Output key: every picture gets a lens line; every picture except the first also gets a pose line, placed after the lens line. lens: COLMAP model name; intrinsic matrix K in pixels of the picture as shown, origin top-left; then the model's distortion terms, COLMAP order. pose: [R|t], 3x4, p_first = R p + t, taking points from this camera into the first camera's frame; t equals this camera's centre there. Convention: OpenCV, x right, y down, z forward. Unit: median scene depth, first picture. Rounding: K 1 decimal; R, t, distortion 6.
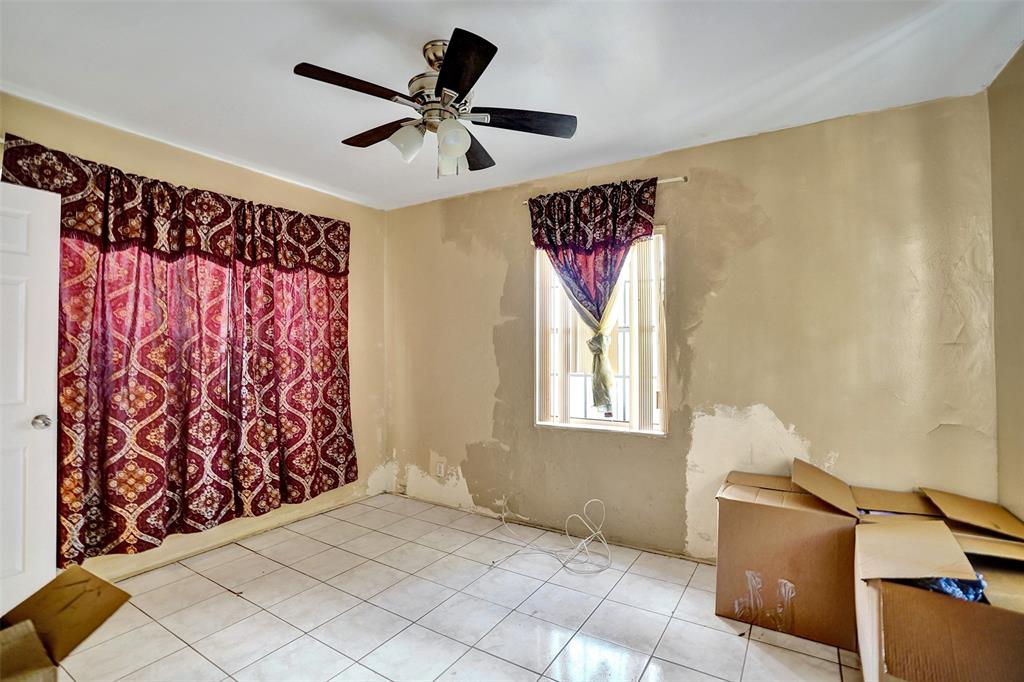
lens RADIAL K [[476.5, 0, 511.2], [0, 476.5, 340.8], [0, 0, 1]] dist [-0.054299, 0.017270]
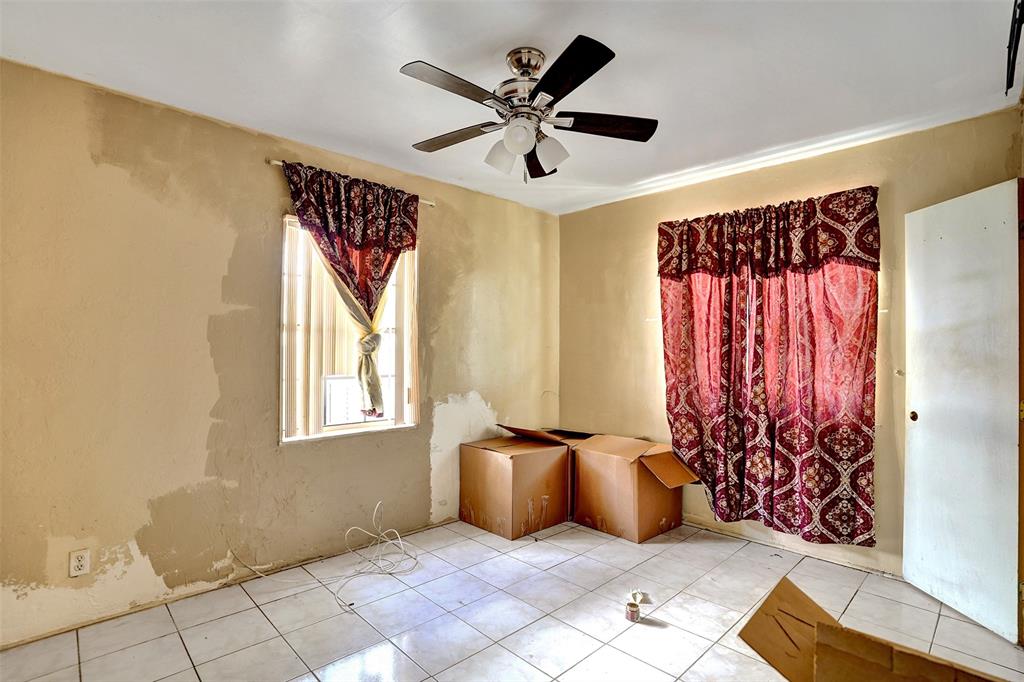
lens RADIAL K [[496.2, 0, 511.6], [0, 496.2, 343.4], [0, 0, 1]] dist [-0.031572, 0.003469]
pose [[0.261012, 0.013654, 0.965239, -0.731522], [-0.019030, 0.999778, -0.008996, 0.008901], [-0.965148, -0.016020, 0.261214, 0.458742]]
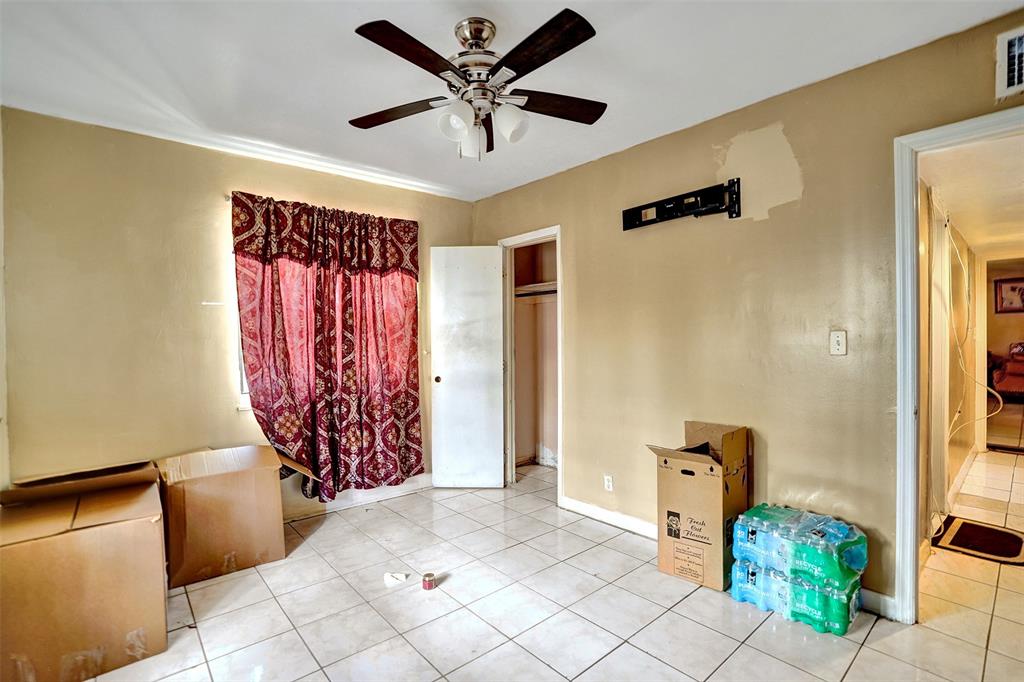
lens RADIAL K [[476.5, 0, 512.8], [0, 476.5, 341.3], [0, 0, 1]] dist [-0.054299, 0.017270]
pose [[-0.943687, 0.009691, 0.330697, -0.331554], [0.008998, 0.999953, -0.003627, 0.019163], [-0.330716, -0.000447, -0.943730, 1.169030]]
